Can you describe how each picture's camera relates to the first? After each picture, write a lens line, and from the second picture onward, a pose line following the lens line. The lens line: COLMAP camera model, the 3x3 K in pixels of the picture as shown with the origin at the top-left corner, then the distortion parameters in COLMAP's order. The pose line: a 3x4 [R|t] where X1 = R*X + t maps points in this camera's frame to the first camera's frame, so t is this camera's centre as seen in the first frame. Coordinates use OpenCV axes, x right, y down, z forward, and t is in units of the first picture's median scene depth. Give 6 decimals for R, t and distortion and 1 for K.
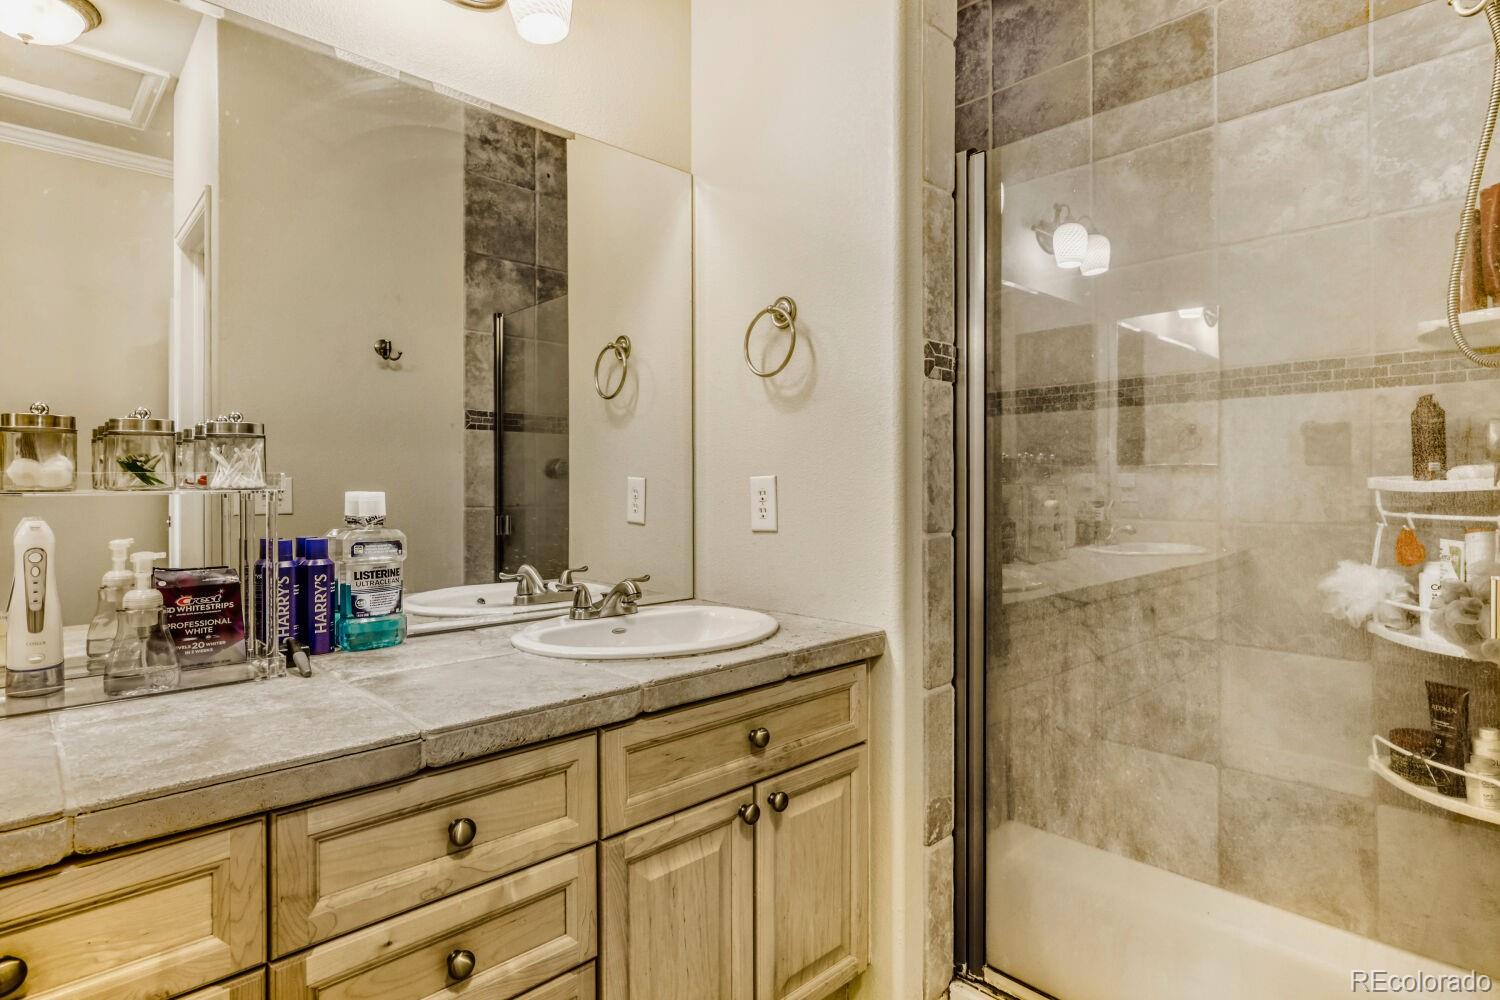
lens RADIAL K [[776.2, 0, 750.0], [0, 776.2, 500.0], [0, 0, 1]] dist [0.000570, 0.000112]
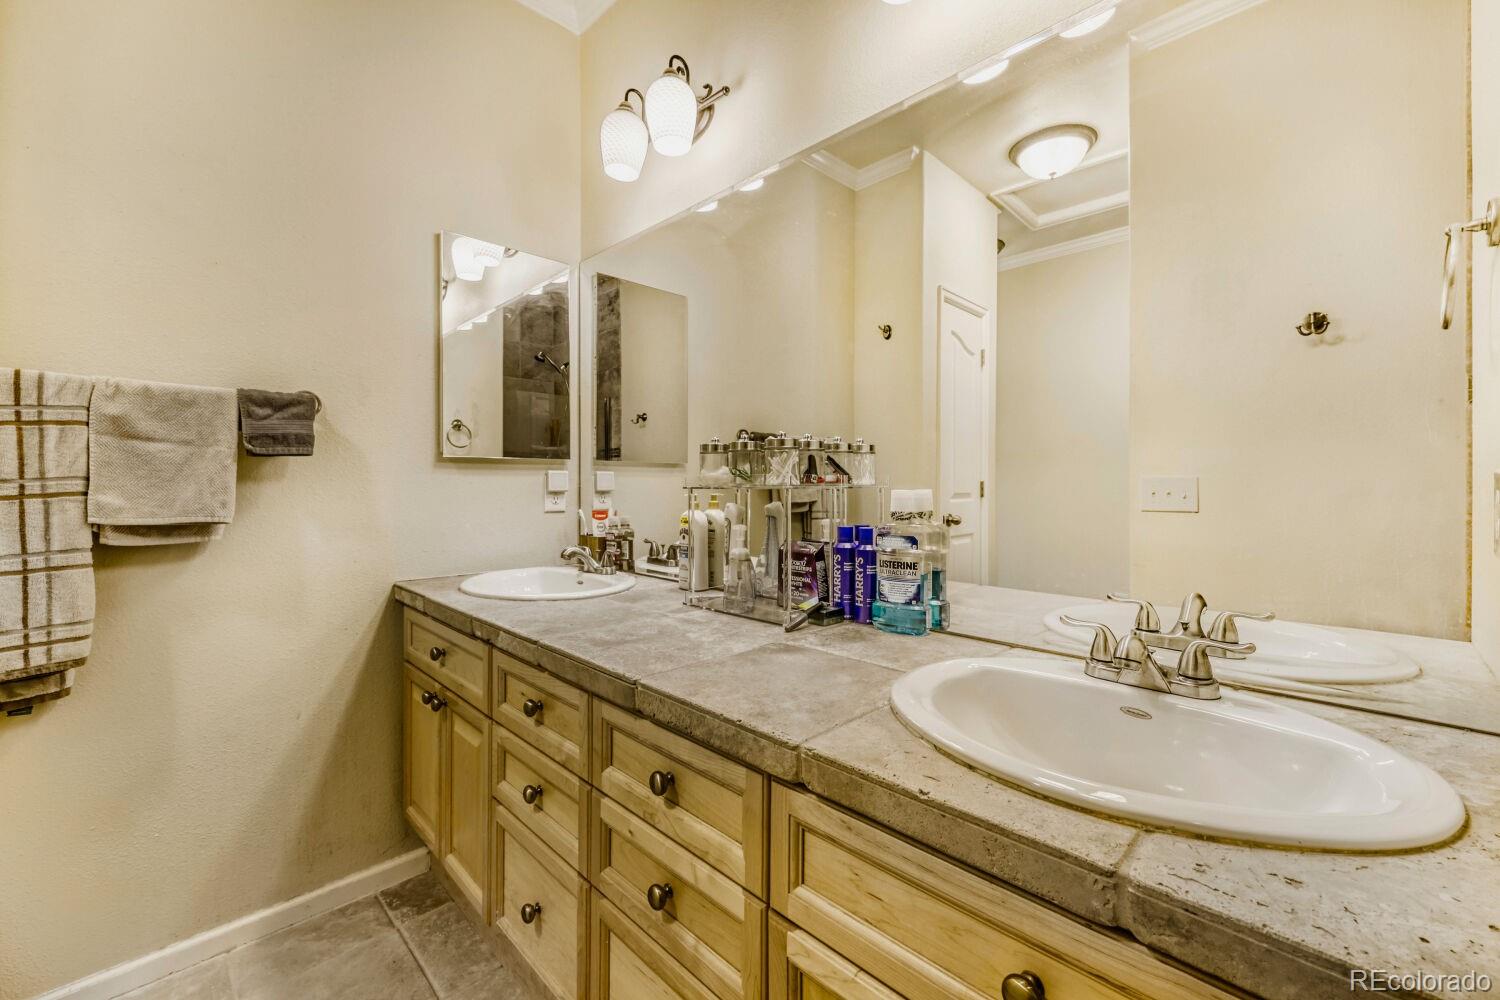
lens RADIAL K [[612.7, 0, 746.9], [0, 612.7, 488.7], [0, 0, 1]] dist [-0.001360, 0.000038]
pose [[0.019926, 0.006830, -0.999778, 0.385826], [-0.021572, 0.999747, 0.006400, -0.011620], [0.999569, 0.021439, 0.020068, 0.804154]]
